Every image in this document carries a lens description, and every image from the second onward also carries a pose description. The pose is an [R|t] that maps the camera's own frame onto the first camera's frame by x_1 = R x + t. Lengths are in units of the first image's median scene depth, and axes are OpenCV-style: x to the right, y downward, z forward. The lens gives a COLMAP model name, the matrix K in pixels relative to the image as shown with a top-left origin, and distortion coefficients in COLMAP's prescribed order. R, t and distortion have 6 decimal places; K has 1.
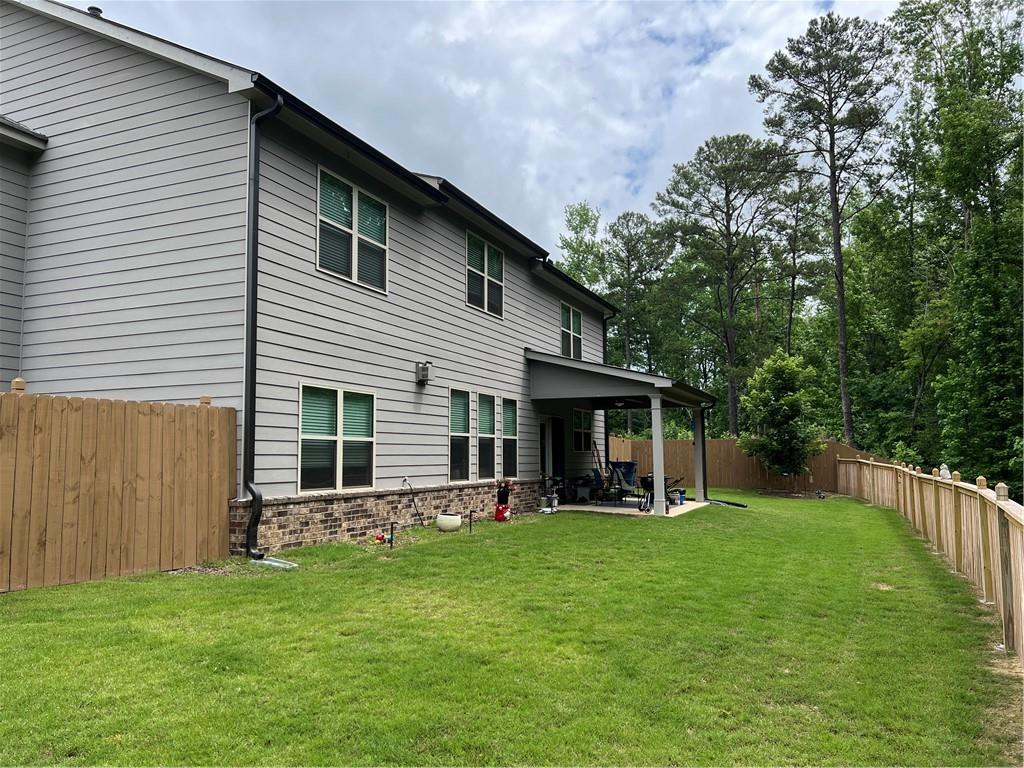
lens RADIAL K [[761.3, 0, 515.8], [0, 761.3, 389.8], [0, 0, 1]] dist [0.065975, -0.066119]
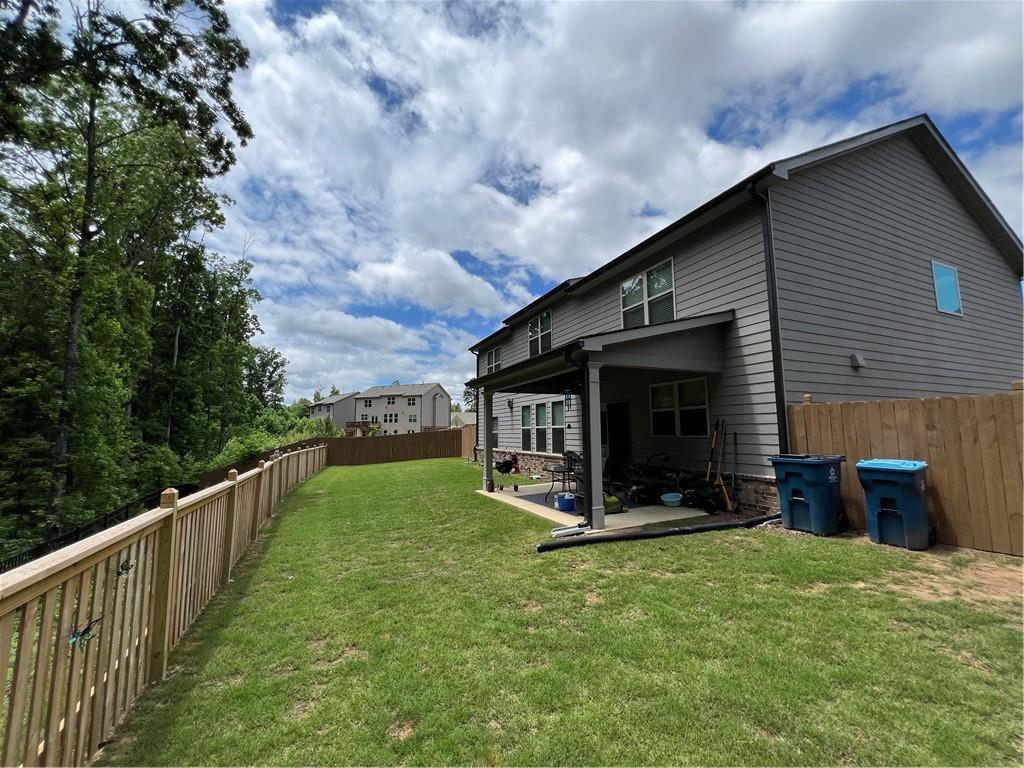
lens RADIAL K [[406.0, 0, 513.8], [0, 406.0, 387.3], [0, 0, 1]] dist [0.005940, 0.000228]
pose [[-0.673400, -0.078337, -0.735116, 0.897322], [0.070333, 0.983071, -0.169189, 0.159377], [0.735925, -0.165634, -0.656490, 2.045281]]
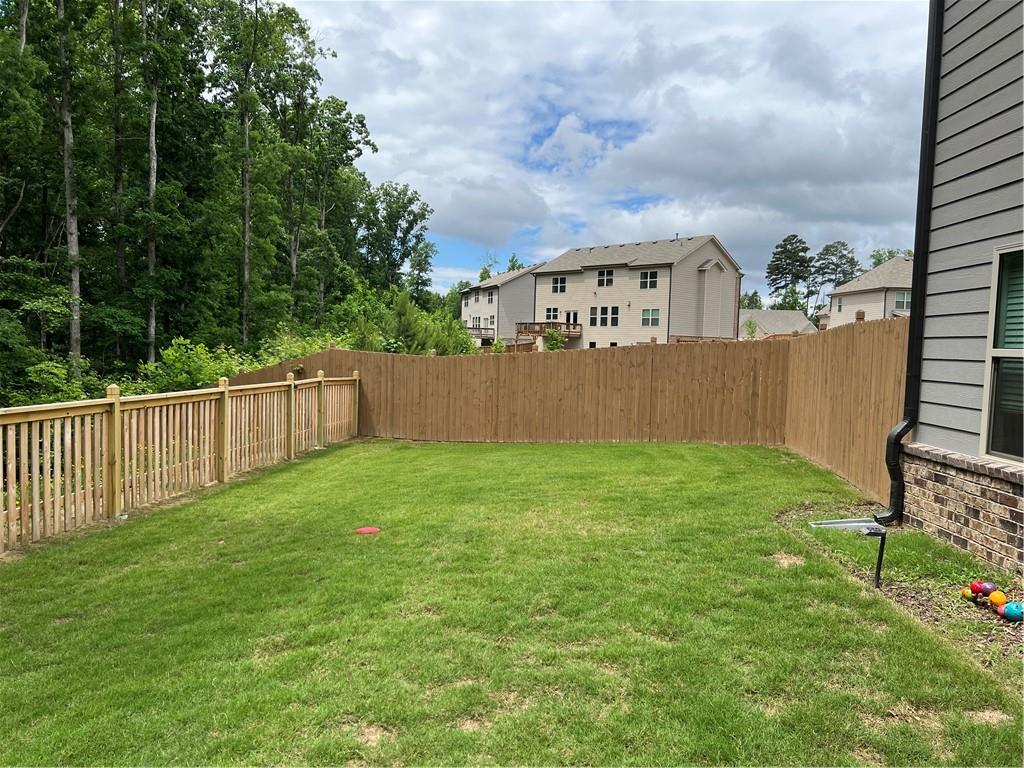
lens RADIAL K [[761.3, 0, 514.3], [0, 761.3, 389.1], [0, 0, 1]] dist [0.065975, -0.066119]
pose [[-0.921838, -0.005206, -0.387541, 0.200760], [0.004934, 0.999671, -0.025167, 0.084559], [0.387545, -0.025112, -0.921509, 1.170192]]
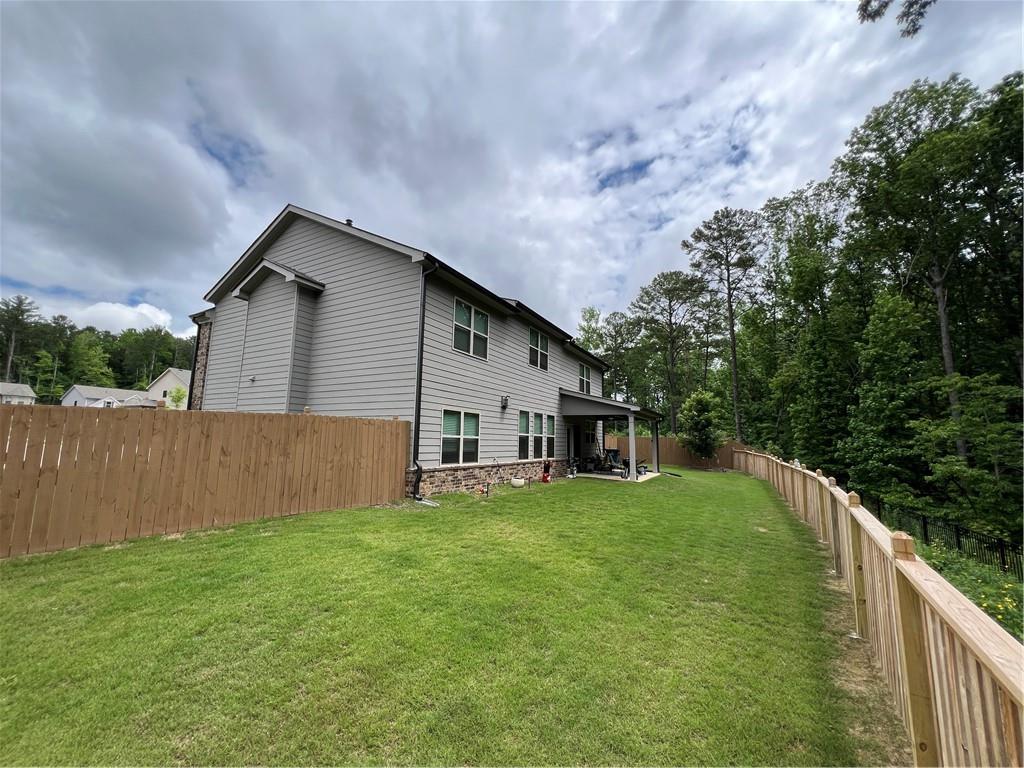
lens RADIAL K [[406.0, 0, 514.6], [0, 406.0, 386.3], [0, 0, 1]] dist [0.005940, 0.000228]
pose [[0.995307, 0.012940, -0.095901, -0.003109], [-0.017315, 0.998840, -0.044925, -0.018025], [0.095209, 0.046375, 0.994377, -0.001646]]
